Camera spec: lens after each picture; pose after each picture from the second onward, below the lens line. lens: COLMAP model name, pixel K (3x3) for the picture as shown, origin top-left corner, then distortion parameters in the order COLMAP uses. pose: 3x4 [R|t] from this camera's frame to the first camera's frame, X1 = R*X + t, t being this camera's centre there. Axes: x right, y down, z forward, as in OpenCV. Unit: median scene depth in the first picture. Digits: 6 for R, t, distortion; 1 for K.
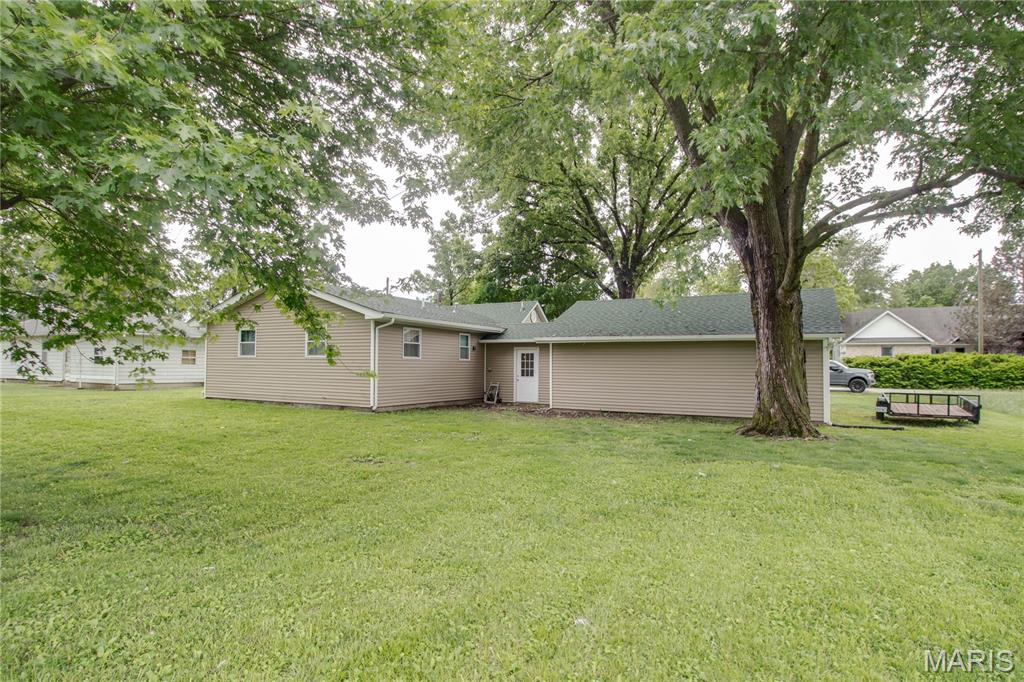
lens RADIAL K [[524.5, 0, 526.9], [0, 524.5, 325.4], [0, 0, 1]] dist [0.001759, -0.019463]
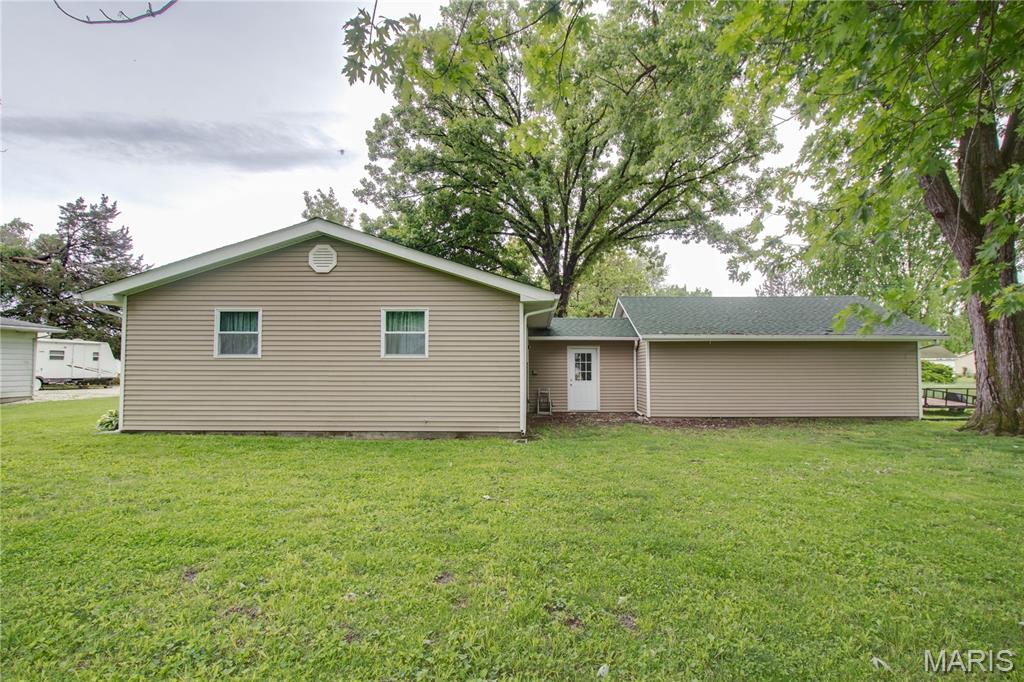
lens RADIAL K [[499.4, 0, 527.9], [0, 499.4, 327.9], [0, 0, 1]] dist [0.003124, -0.017572]
pose [[0.882128, 0.029015, 0.470116, -0.464168], [-0.030243, 0.999530, -0.004941, 0.019012], [-0.470038, -0.009859, 0.882591, 0.331070]]
